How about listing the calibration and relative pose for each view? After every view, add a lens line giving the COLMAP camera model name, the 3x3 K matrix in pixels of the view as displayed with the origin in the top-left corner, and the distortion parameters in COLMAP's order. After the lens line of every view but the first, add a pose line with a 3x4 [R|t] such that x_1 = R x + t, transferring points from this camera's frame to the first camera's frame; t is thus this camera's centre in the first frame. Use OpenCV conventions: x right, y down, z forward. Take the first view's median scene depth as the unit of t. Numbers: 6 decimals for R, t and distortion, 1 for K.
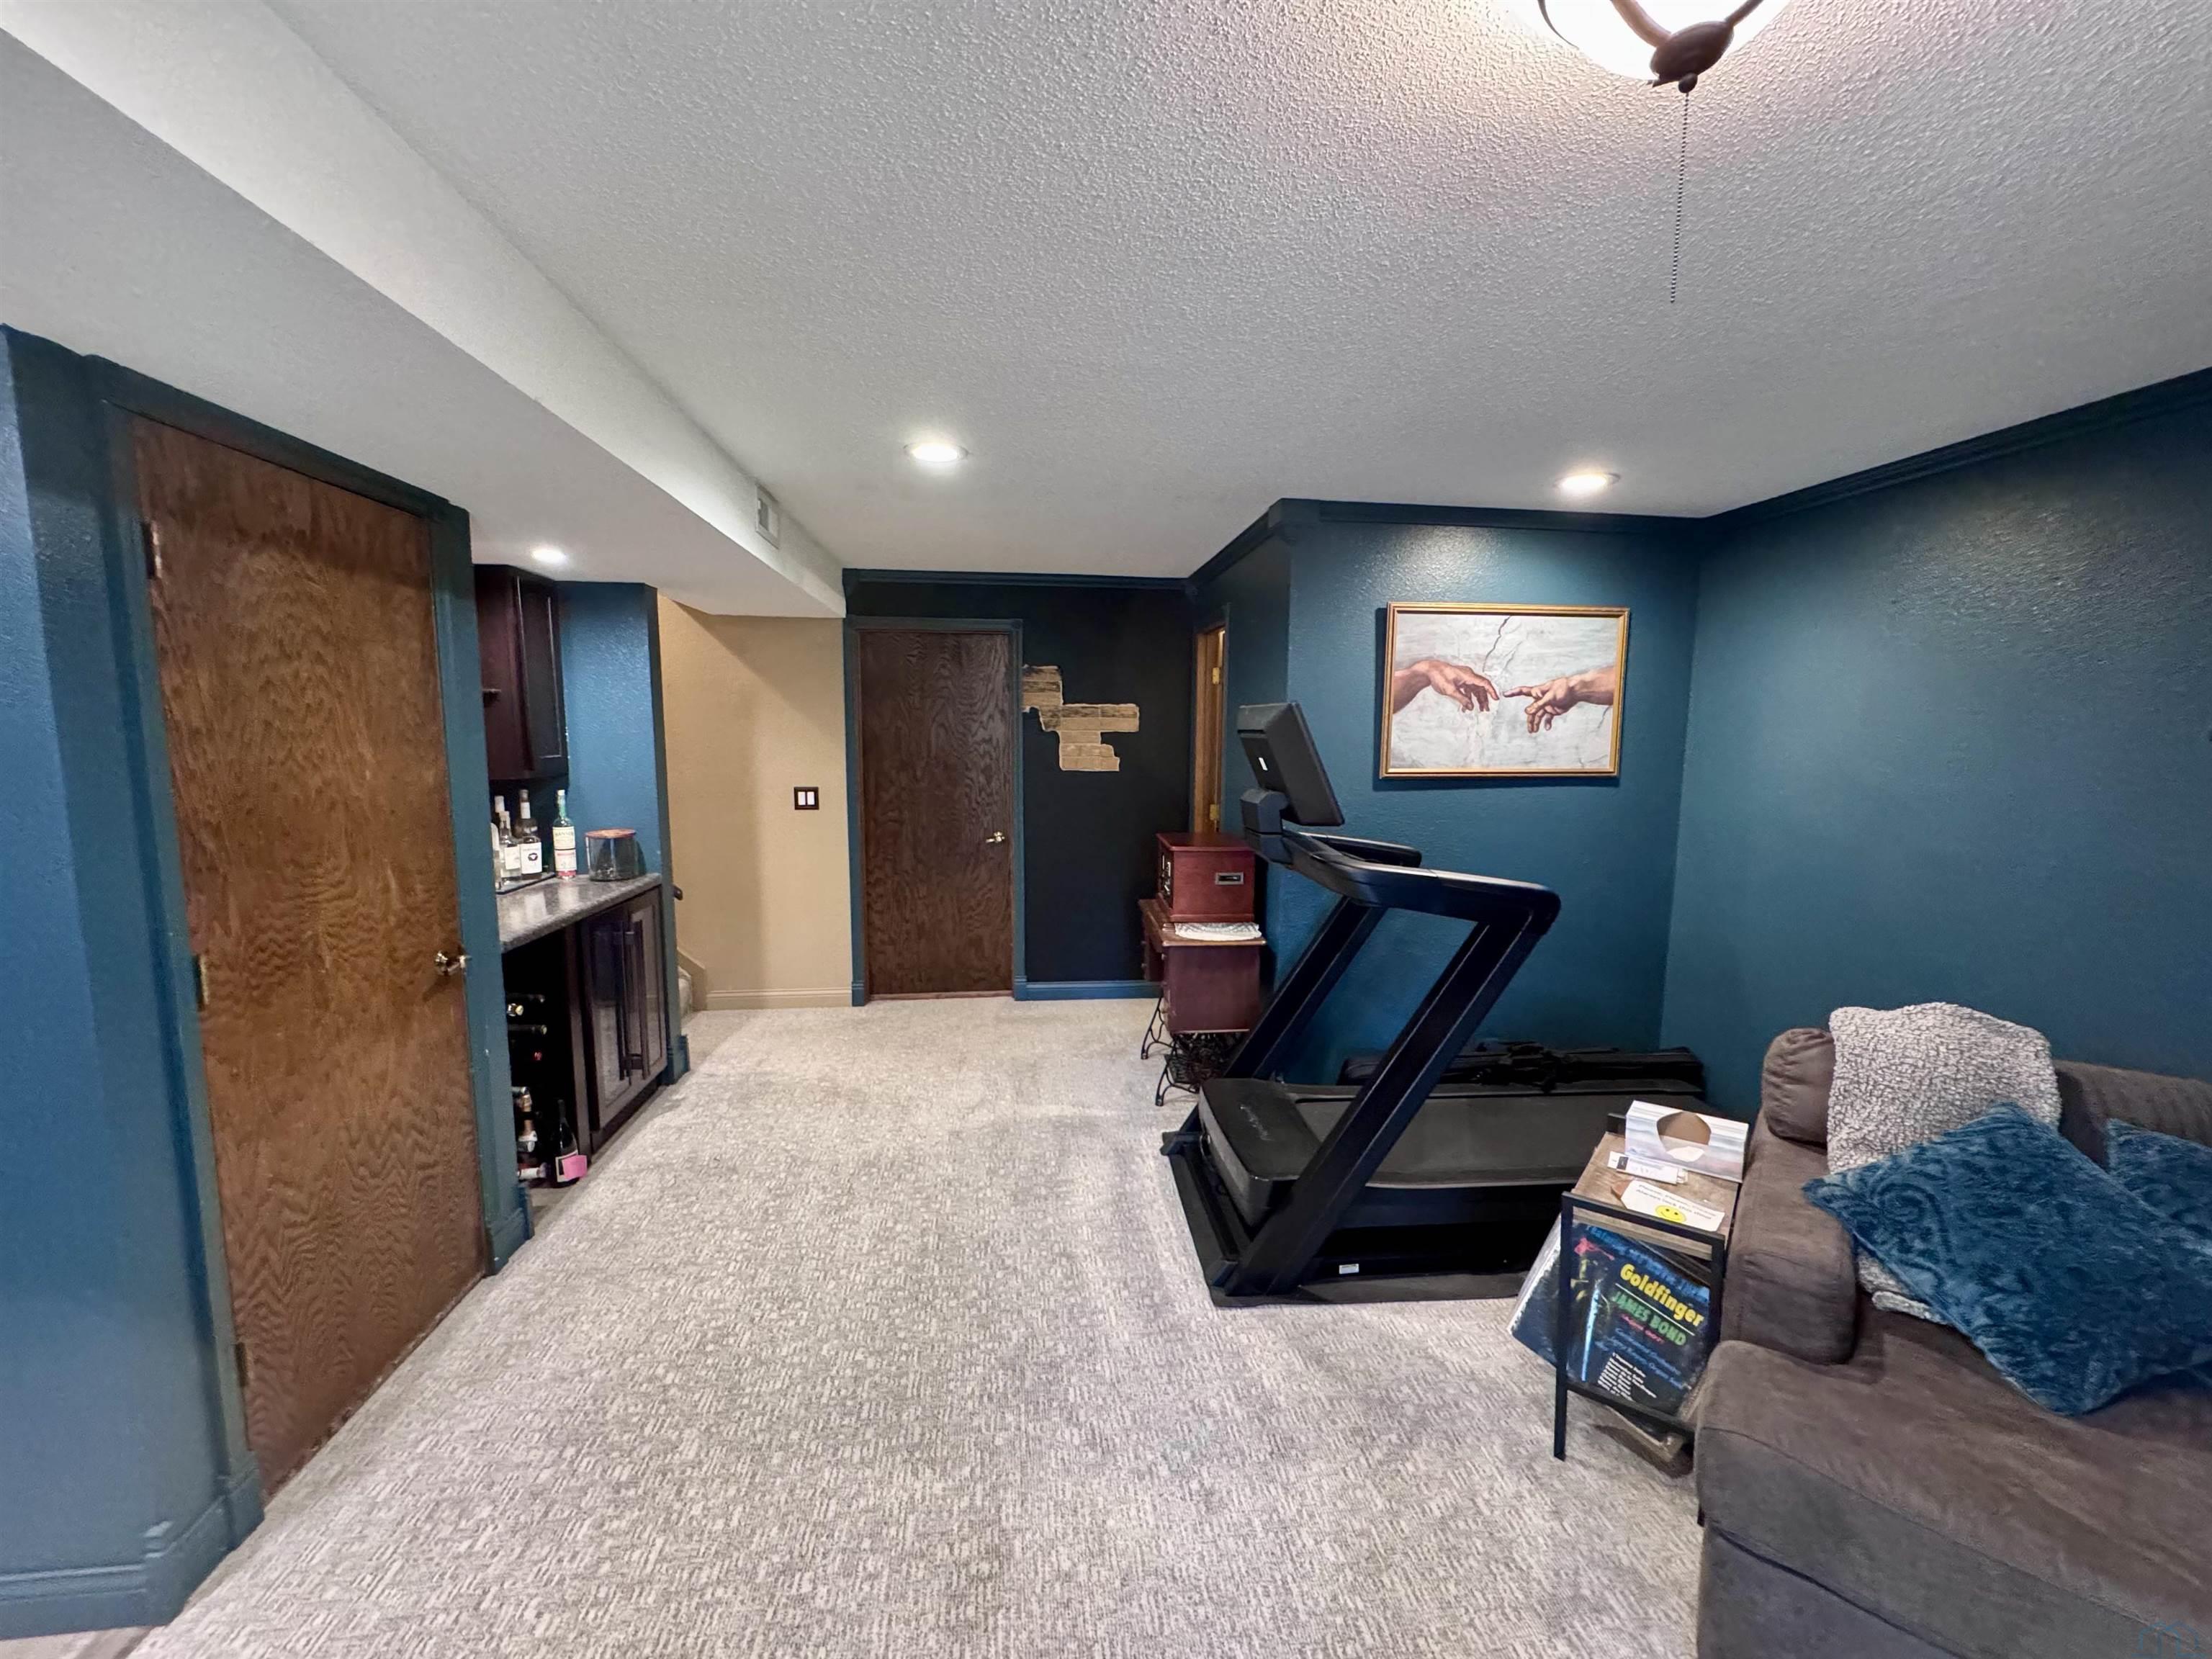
lens RADIAL K [[879.3, 0, 1110.2], [0, 879.3, 832.1], [0, 0, 1]] dist [-0.003761, 0.000652]
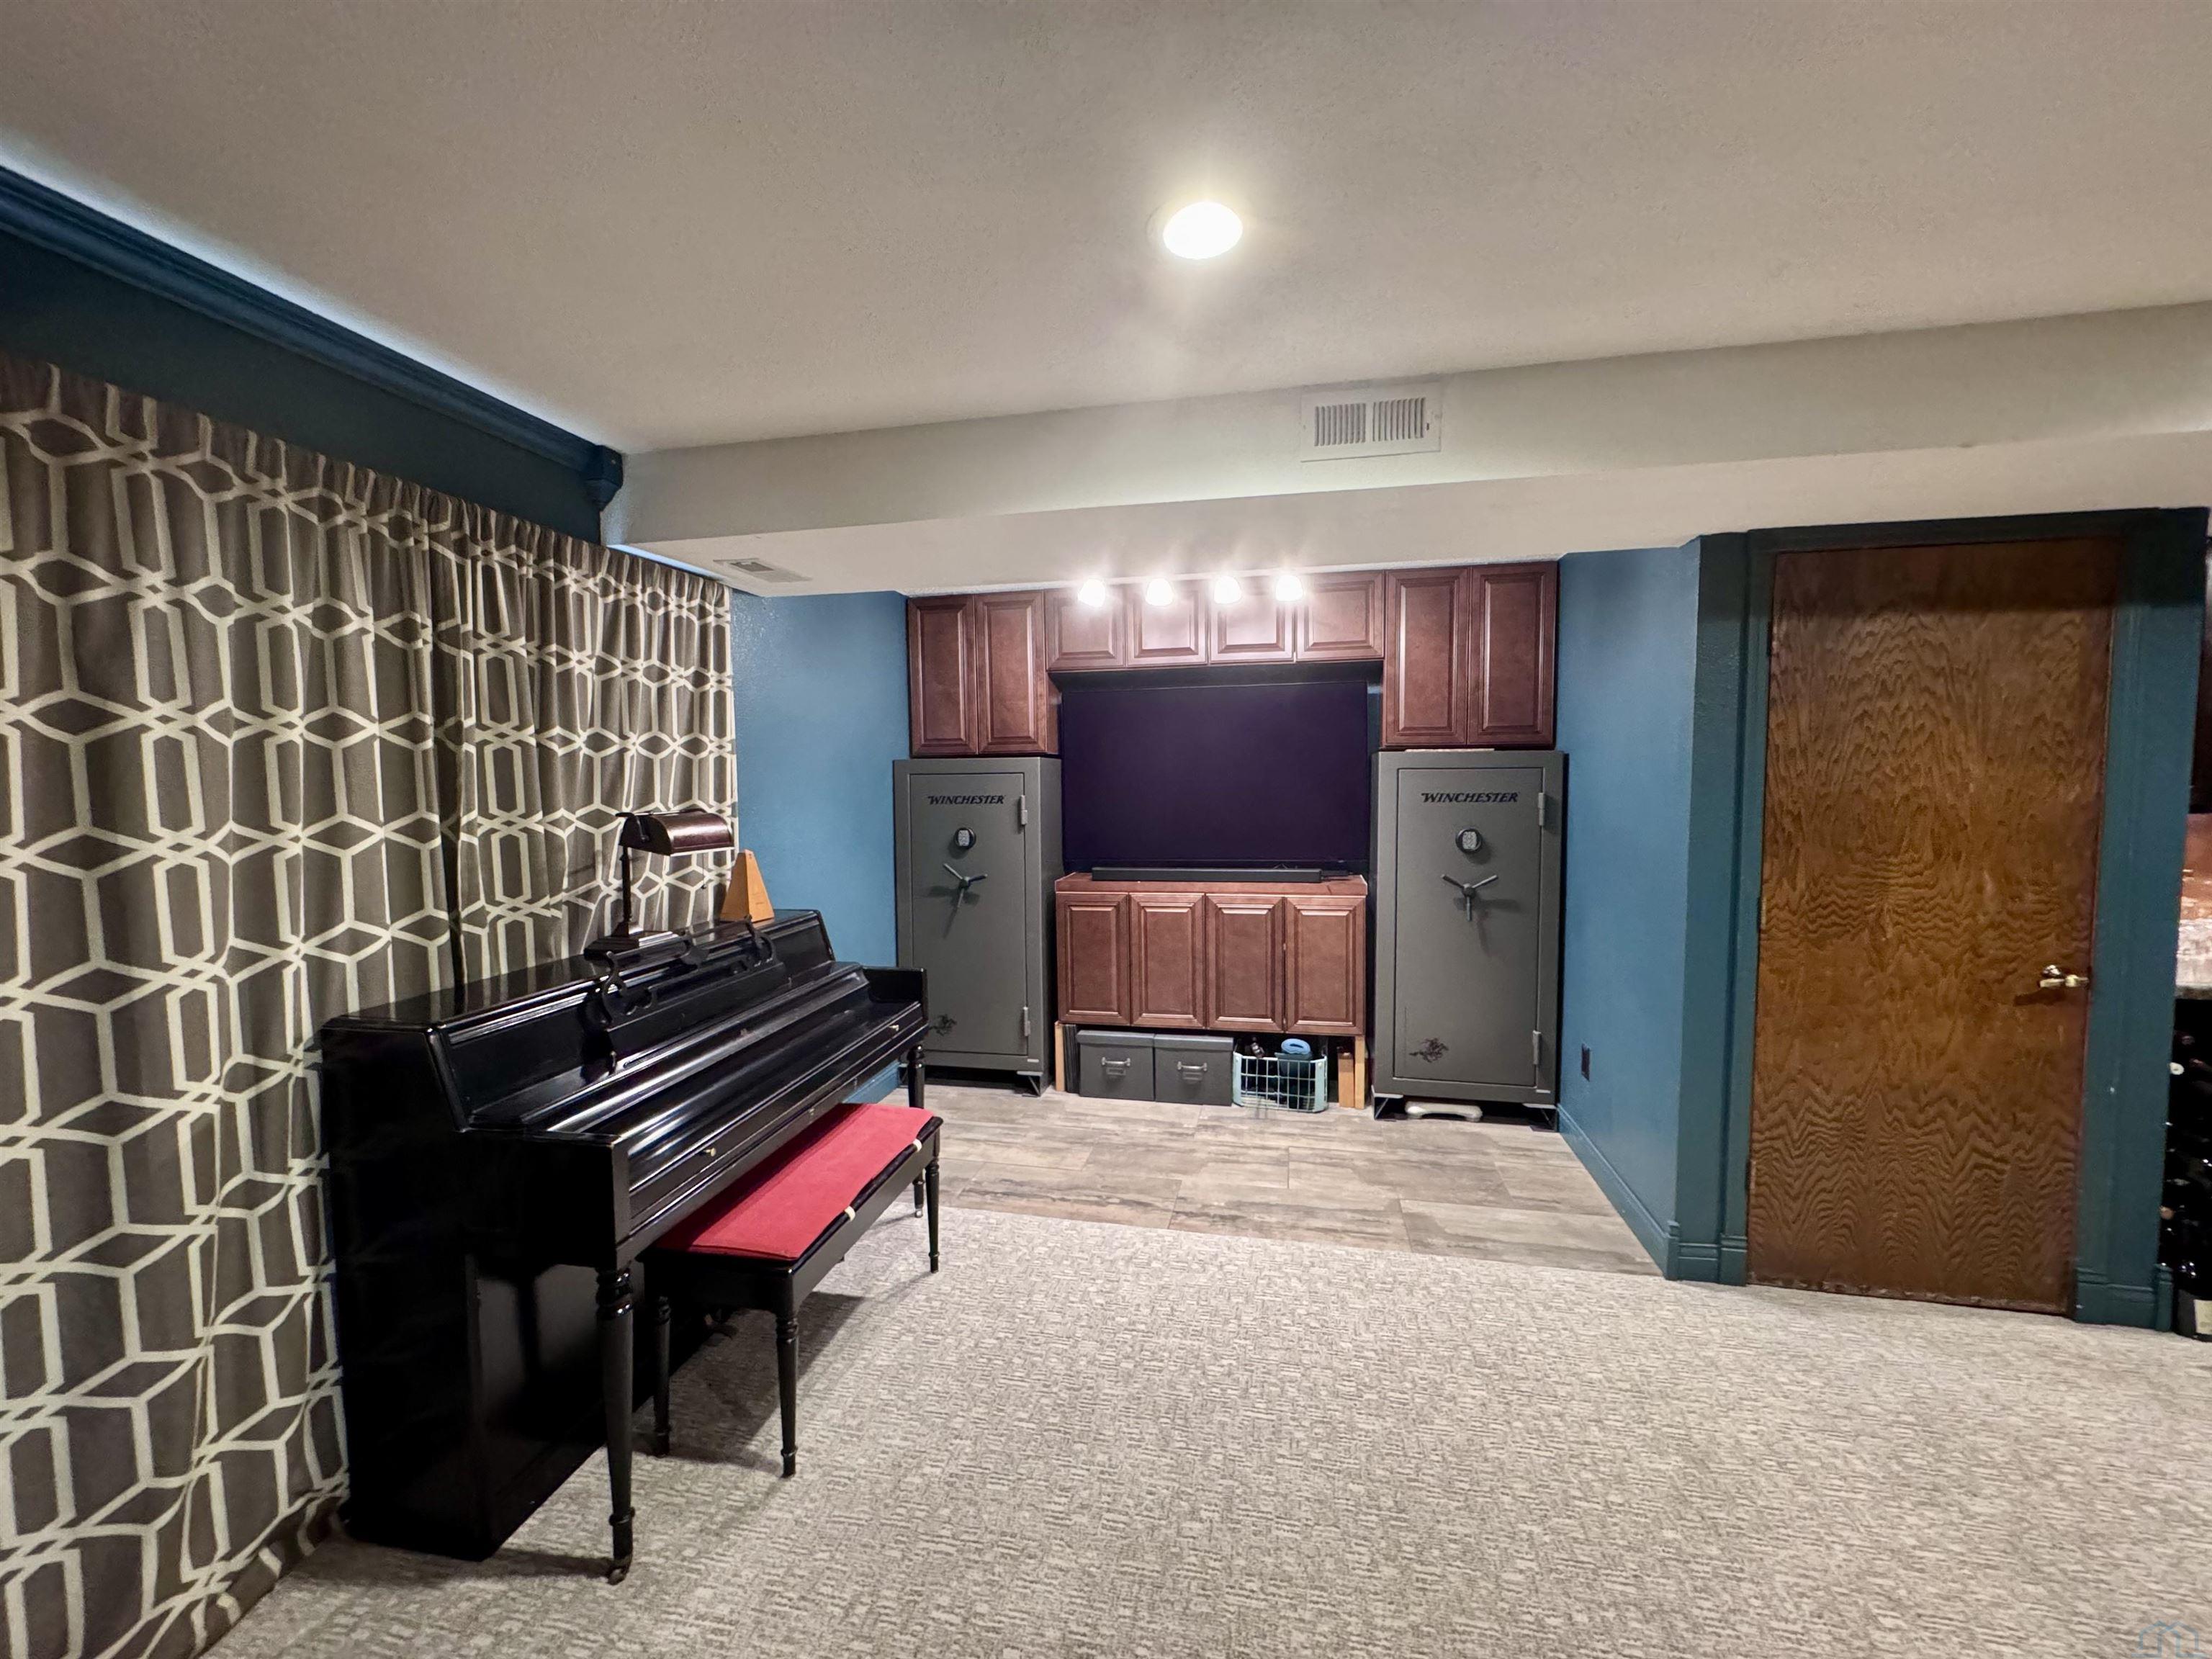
lens RADIAL K [[879.3, 0, 1105.3], [0, 879.3, 830.5], [0, 0, 1]] dist [-0.003761, 0.000652]
pose [[-0.318551, 0.053431, -0.946399, 0.649989], [-0.106374, 0.990089, 0.091702, 0.006901], [0.941918, 0.129884, -0.309710, 0.314343]]
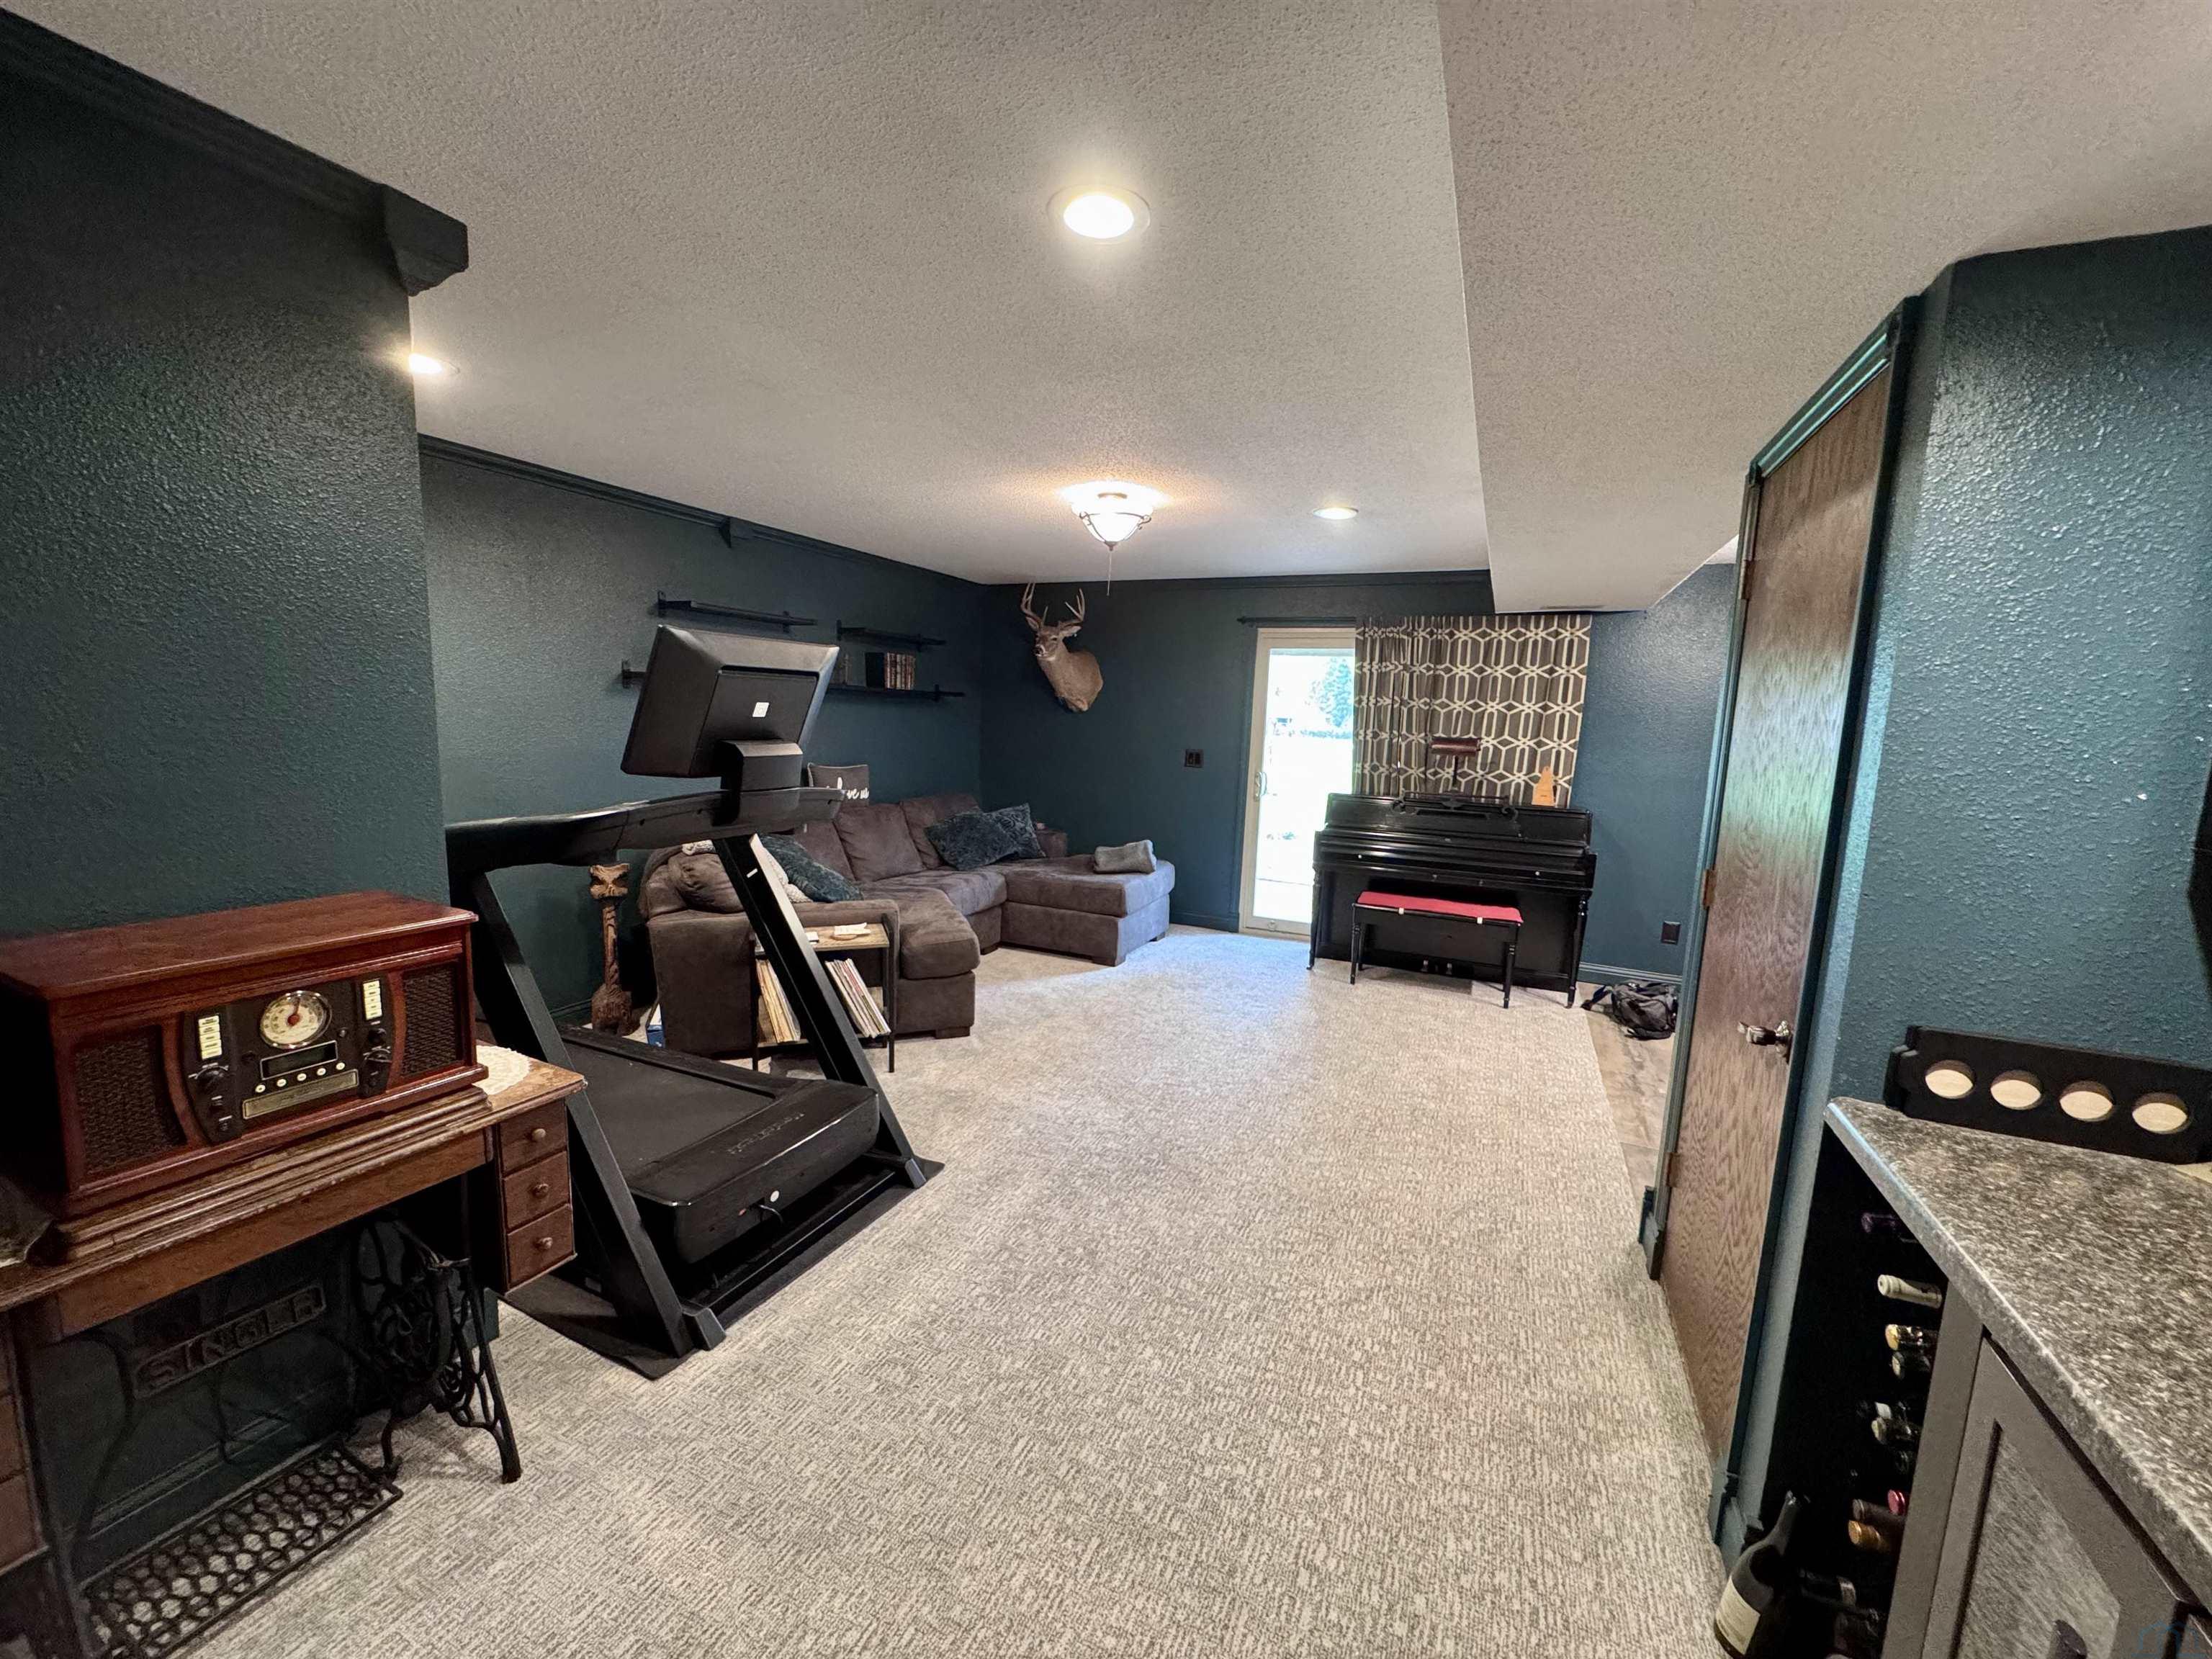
lens RADIAL K [[879.3, 0, 1108.7], [0, 879.3, 832.0], [0, 0, 1]] dist [-0.003761, 0.000652]
pose [[-0.856490, -0.111864, 0.503896, -0.772097], [0.014986, 0.970433, 0.240907, -0.224584], [-0.515946, 0.213886, -0.829490, 2.204689]]
